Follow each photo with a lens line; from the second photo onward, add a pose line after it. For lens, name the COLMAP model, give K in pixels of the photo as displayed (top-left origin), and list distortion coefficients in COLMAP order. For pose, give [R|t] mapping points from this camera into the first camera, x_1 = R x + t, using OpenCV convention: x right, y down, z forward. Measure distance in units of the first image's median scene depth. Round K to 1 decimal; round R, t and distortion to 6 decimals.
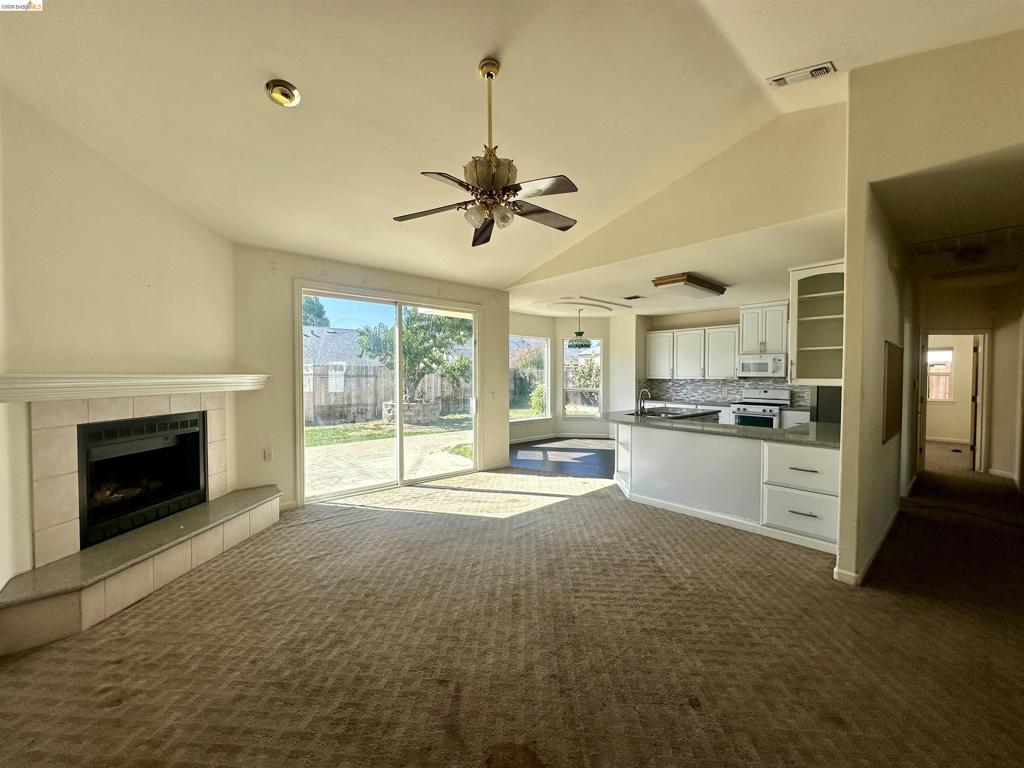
lens RADIAL K [[408.0, 0, 511.7], [0, 408.0, 383.0], [0, 0, 1]] dist [-0.004410, 0.001197]
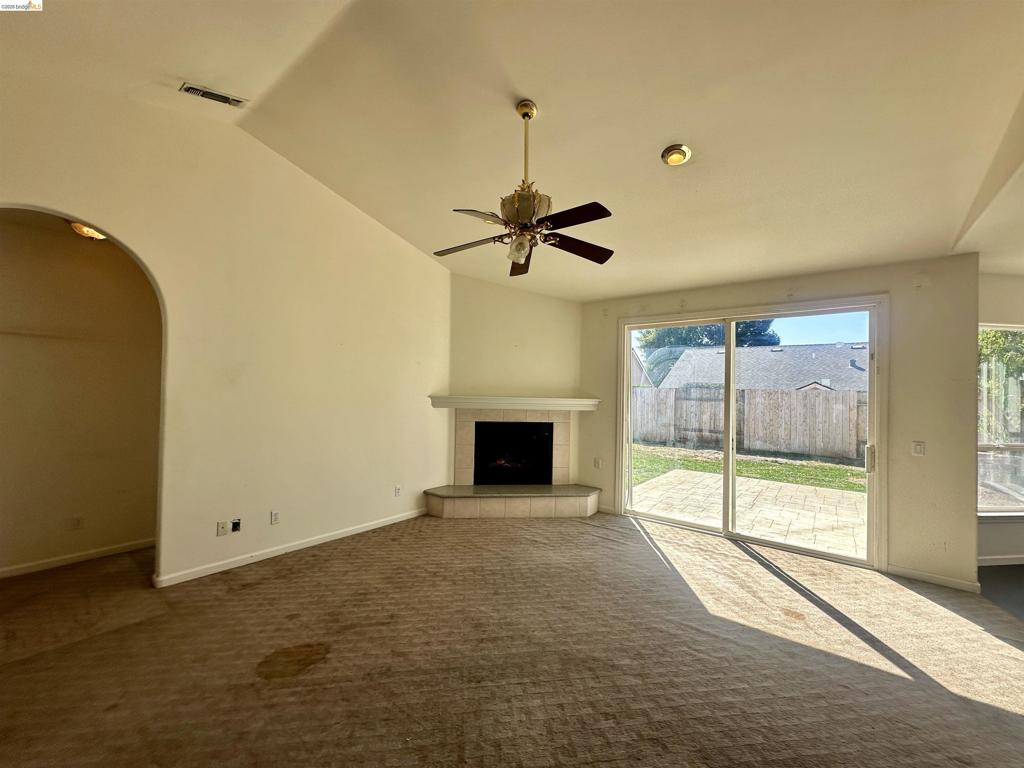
lens RADIAL K [[408.0, 0, 513.6], [0, 408.0, 385.5], [0, 0, 1]] dist [-0.004410, 0.001197]
pose [[0.181280, -0.009935, -0.983381, 0.622234], [-0.043942, 0.998868, -0.018192, -0.029918], [0.982449, 0.046510, 0.180638, 0.534431]]
